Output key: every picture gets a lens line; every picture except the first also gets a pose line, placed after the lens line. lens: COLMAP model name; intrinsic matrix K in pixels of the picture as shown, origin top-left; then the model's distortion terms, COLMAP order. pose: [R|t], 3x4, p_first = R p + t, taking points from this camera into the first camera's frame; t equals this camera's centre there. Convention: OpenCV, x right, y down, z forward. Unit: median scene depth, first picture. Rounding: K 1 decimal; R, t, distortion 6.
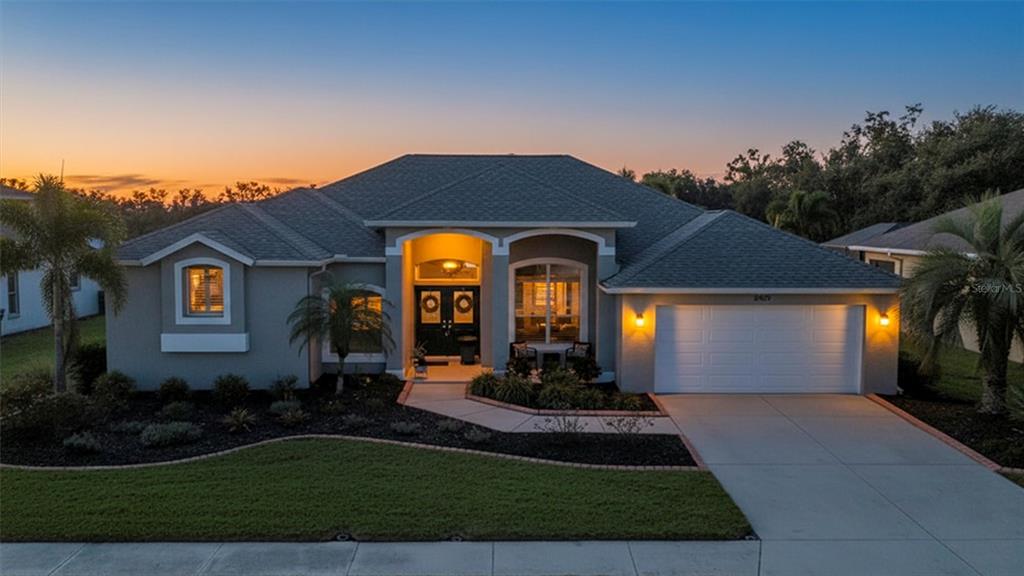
lens RADIAL K [[870.9, 0, 512.0], [0, 870.9, 288.0], [0, 0, 1]] dist [-0.002292, -0.003204]
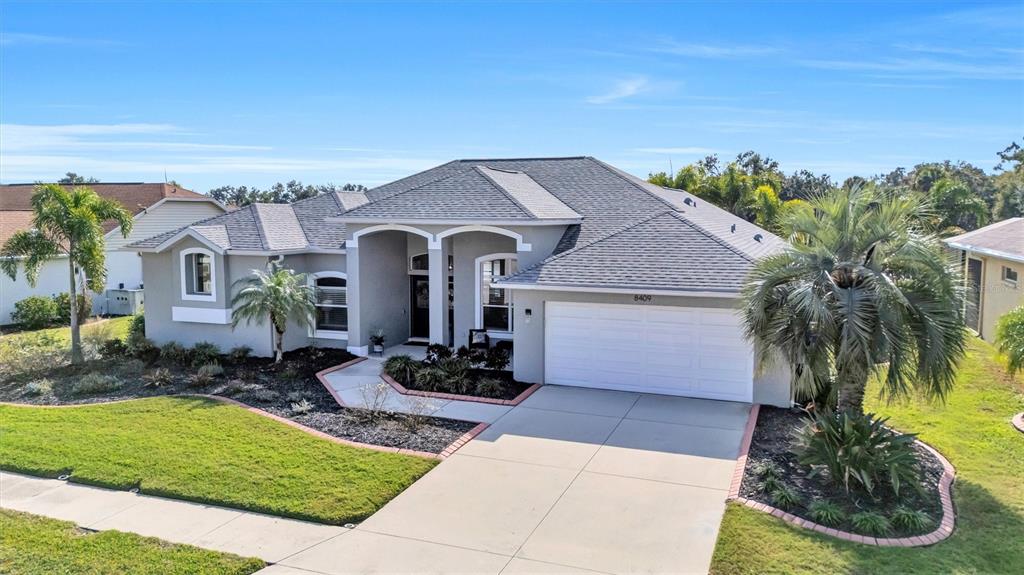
lens RADIAL K [[777.2, 0, 512.0], [0, 777.2, 287.5], [0, 0, 1]] dist [0.042250, -0.004772]
pose [[0.927988, 0.035167, -0.370947, 0.480862], [-0.028751, 0.999326, 0.022814, -0.015570], [0.371500, -0.010506, 0.928374, 0.121652]]
